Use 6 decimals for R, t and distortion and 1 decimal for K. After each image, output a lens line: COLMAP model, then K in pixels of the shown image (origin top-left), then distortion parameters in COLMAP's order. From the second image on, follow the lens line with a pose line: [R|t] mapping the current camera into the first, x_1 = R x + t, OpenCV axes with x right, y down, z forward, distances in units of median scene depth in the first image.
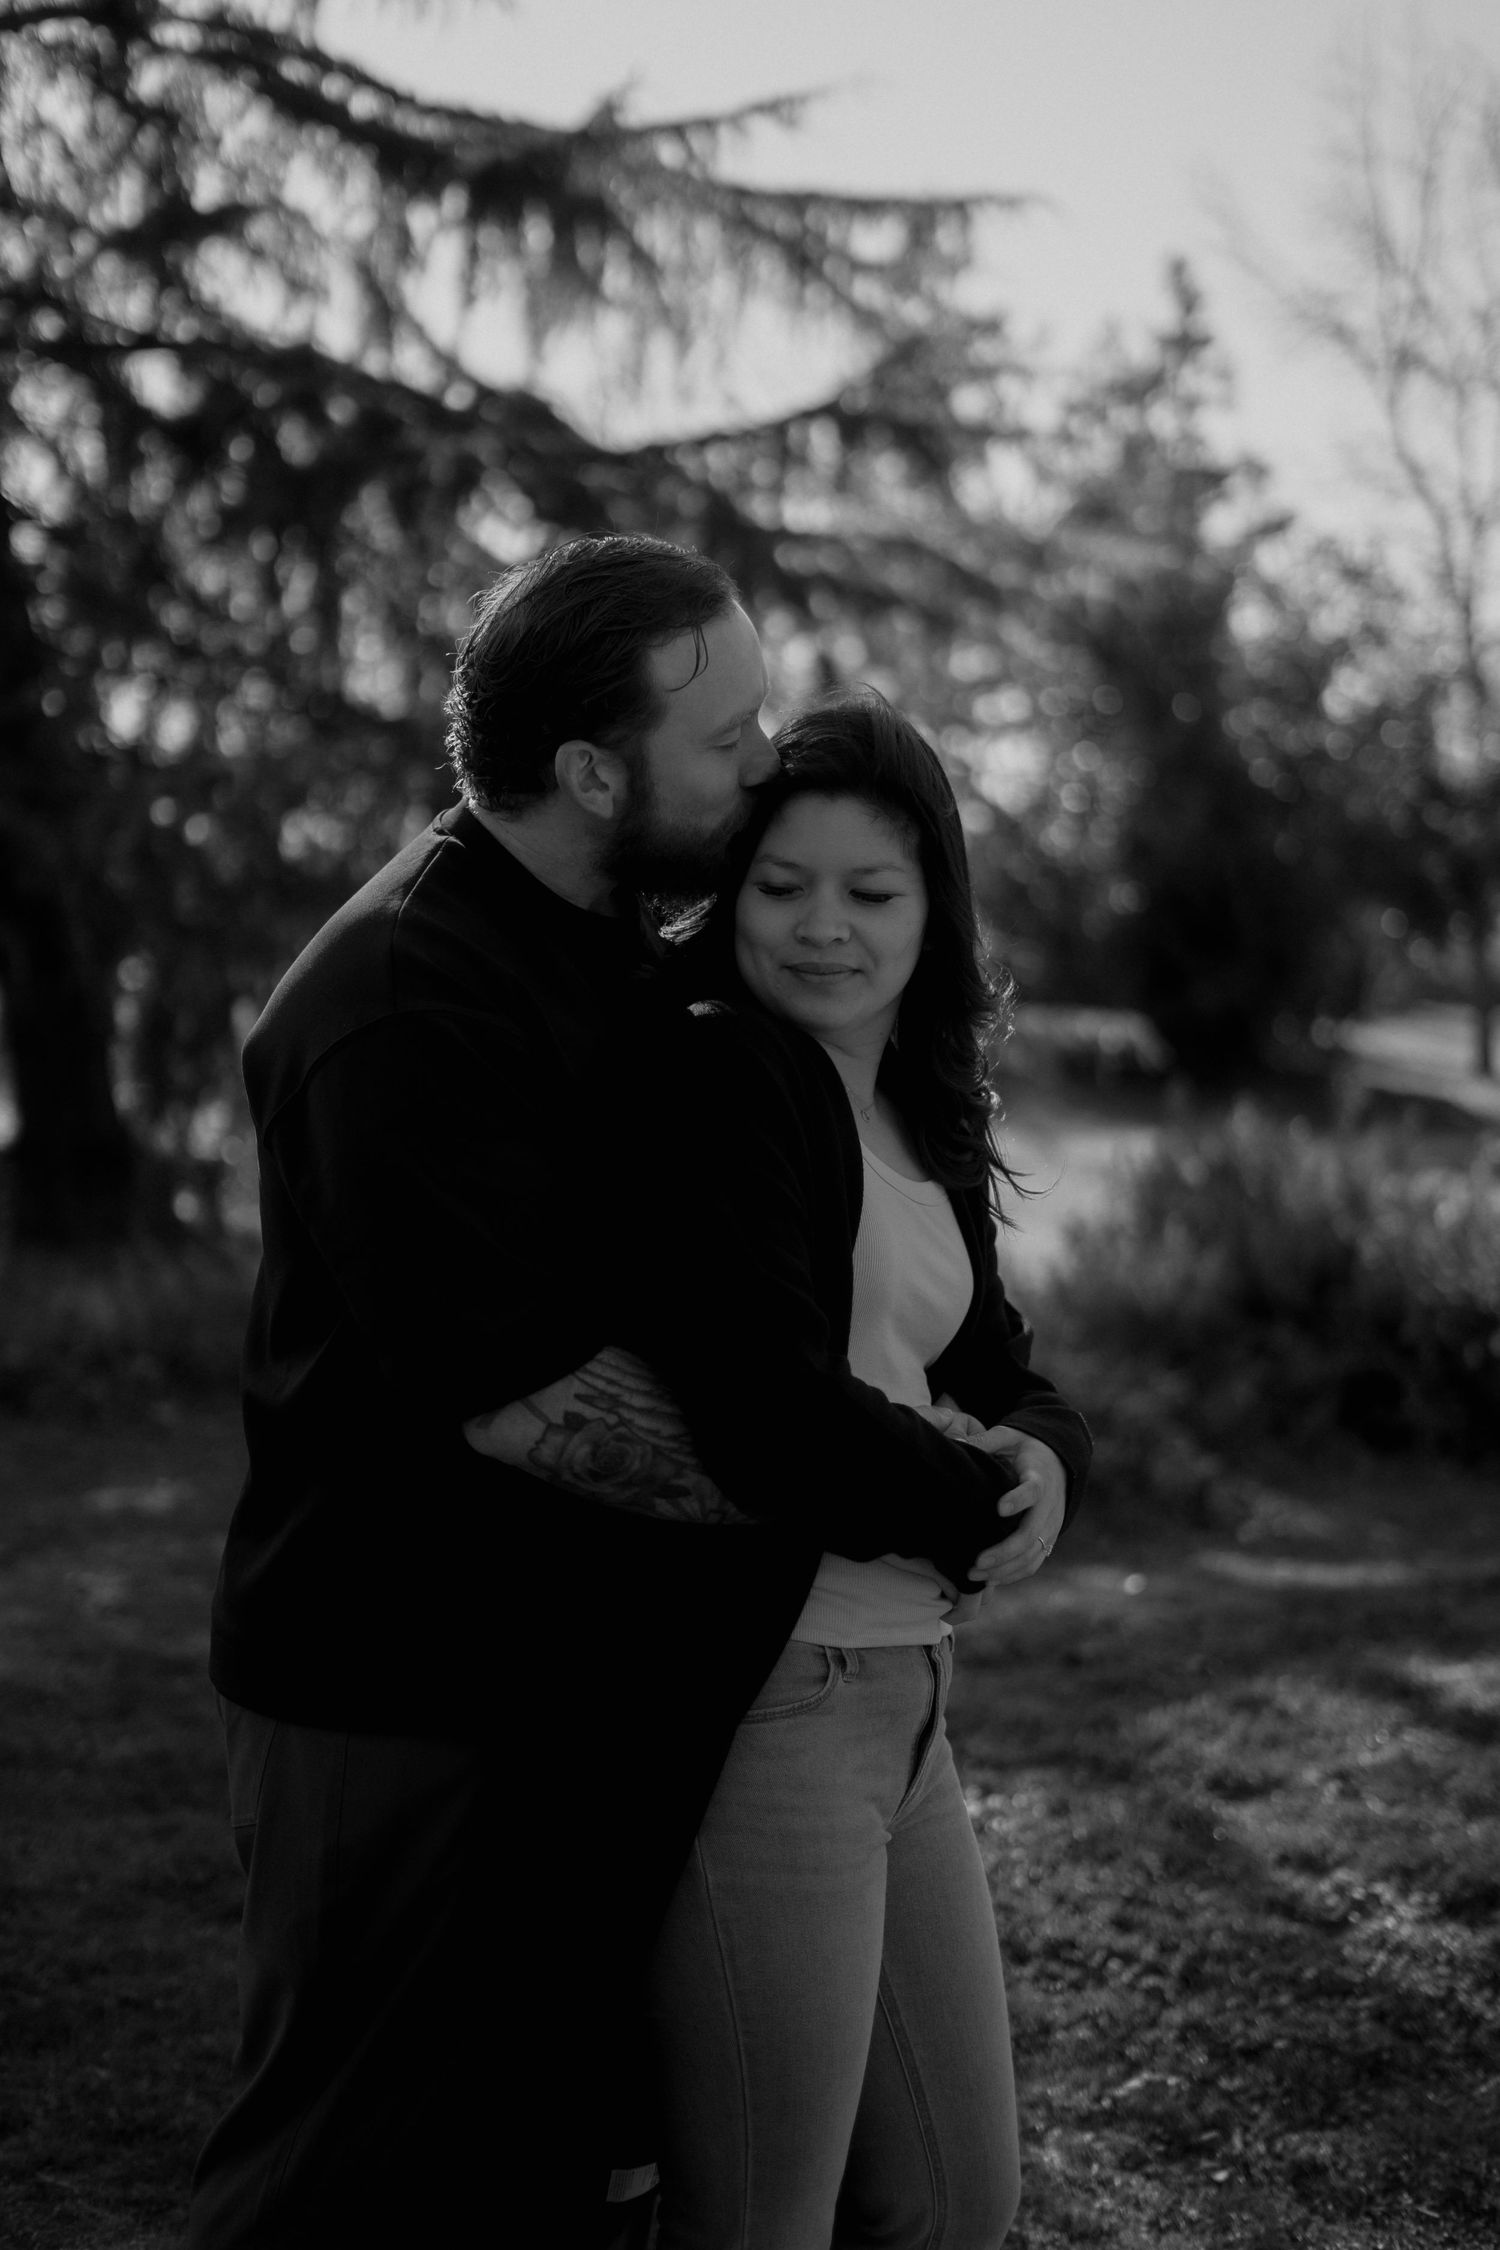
lens RADIAL K [[3308.1, 0, 746.1], [0, 3308.1, 1119.9], [0, 0, 1]] dist [-0.012216, -0.014385]
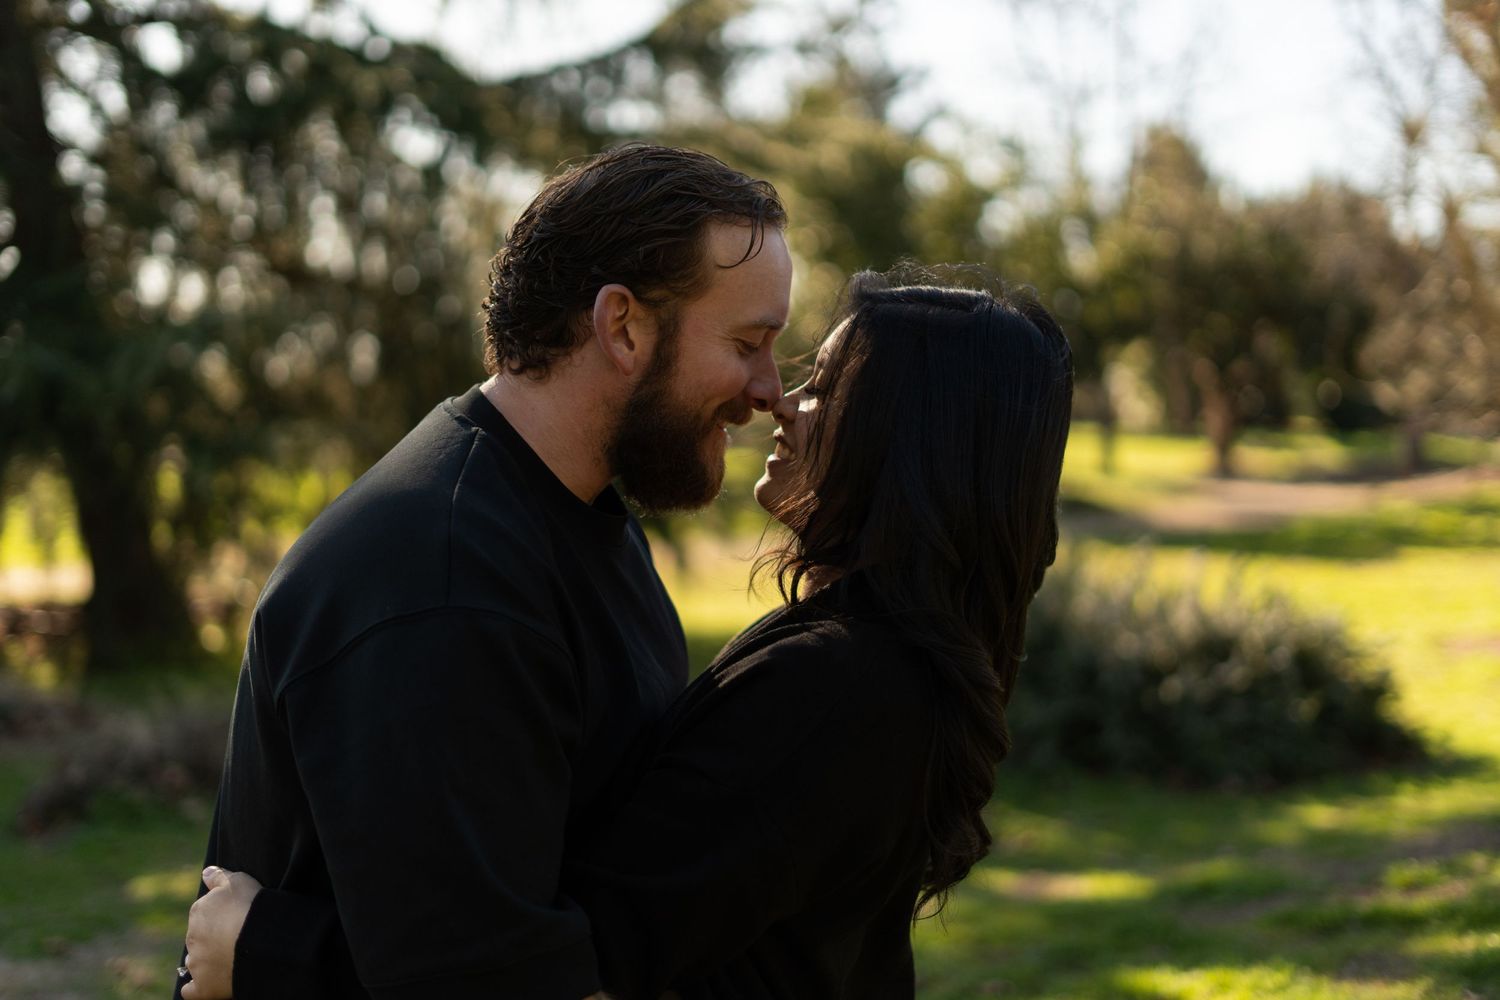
lens RADIAL K [[2113.2, 0, 751.1], [0, 2113.2, 427.4], [0, 0, 1]] dist [0.015247, 0.045821]
pose [[0.995807, -0.059398, 0.069568, -0.001542], [0.061893, 0.997495, -0.034261, -0.023329], [-0.067359, 0.038423, 0.996989, 0.139961]]
